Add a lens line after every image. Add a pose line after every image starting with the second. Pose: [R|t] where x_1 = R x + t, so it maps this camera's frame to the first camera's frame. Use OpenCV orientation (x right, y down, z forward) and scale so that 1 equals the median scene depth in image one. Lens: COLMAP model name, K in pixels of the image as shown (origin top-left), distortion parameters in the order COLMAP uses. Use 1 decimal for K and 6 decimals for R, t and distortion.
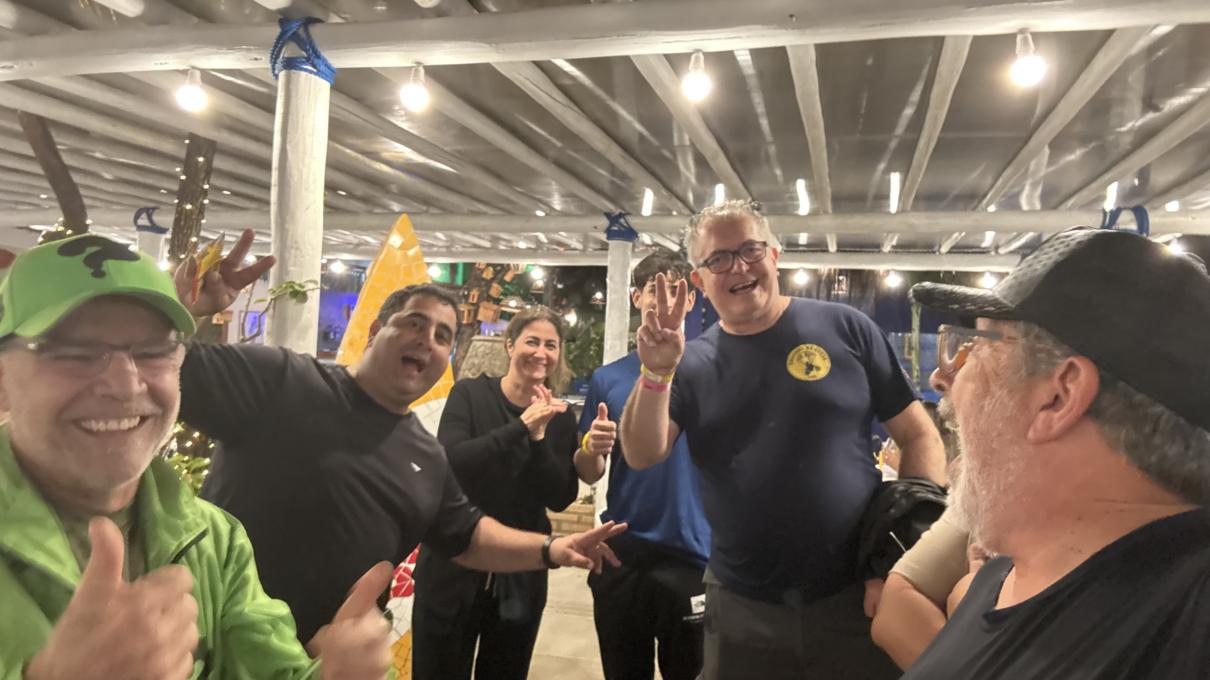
lens RADIAL K [[853.6, 0, 605.0], [0, 853.6, 340.0], [0, 0, 1]] dist [0.061867, -0.106064]
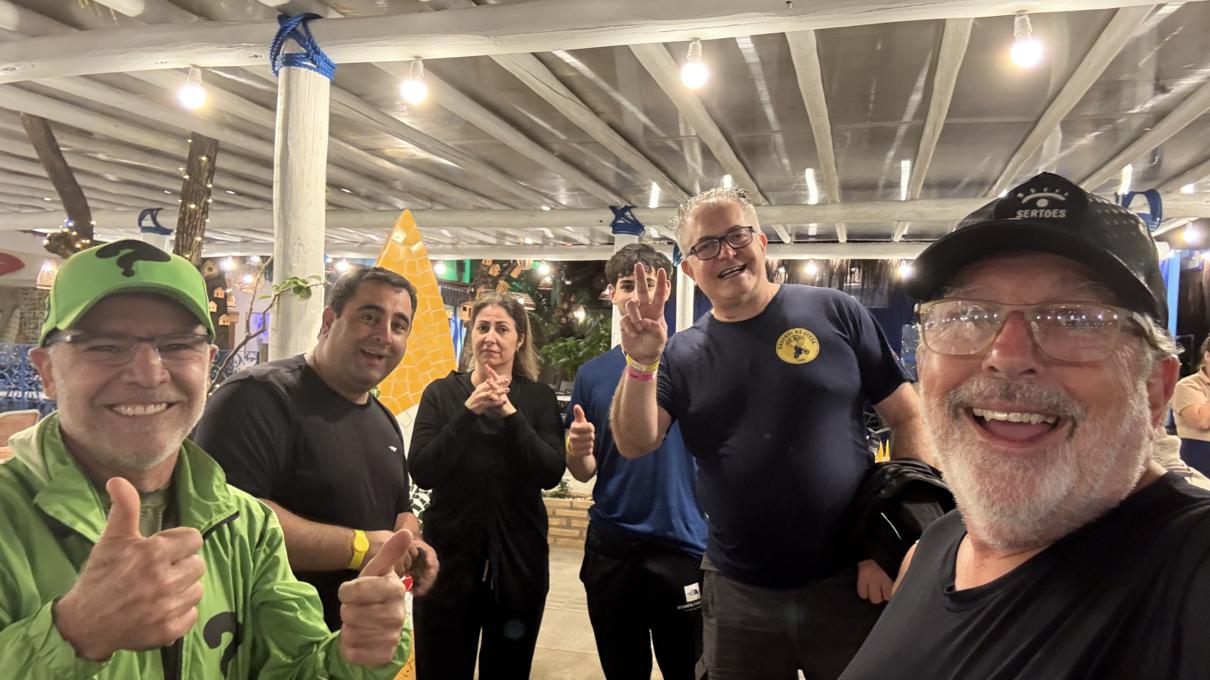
lens RADIAL K [[870.8, 0, 599.2], [0, 870.8, 354.7], [0, 0, 1]] dist [0.067397, -0.118741]
pose [[0.999722, -0.012470, -0.020024, 0.006314], [0.012852, 0.999735, 0.019092, 0.003899], [0.019780, -0.019344, 0.999617, -0.013167]]
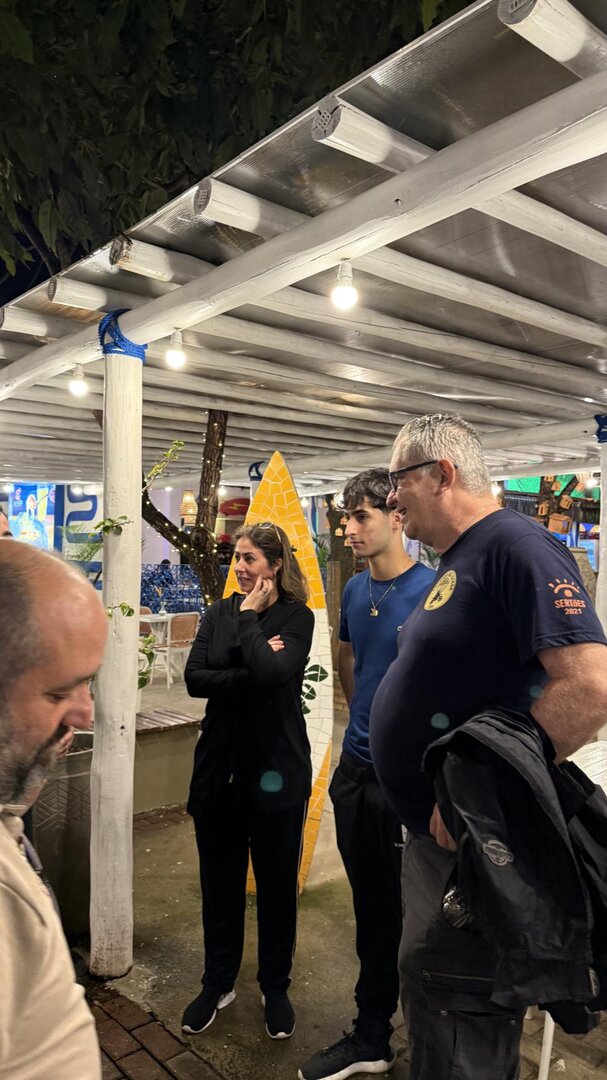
lens RADIAL K [[754.7, 0, 303.6], [0, 754.7, 499.5], [0, 0, 1]] dist [0.191816, -0.000177]
pose [[0.832860, -0.083559, -0.547140, 0.268383], [0.045082, 0.995495, -0.083407, 0.005562], [0.551645, 0.044800, 0.832875, 0.121180]]
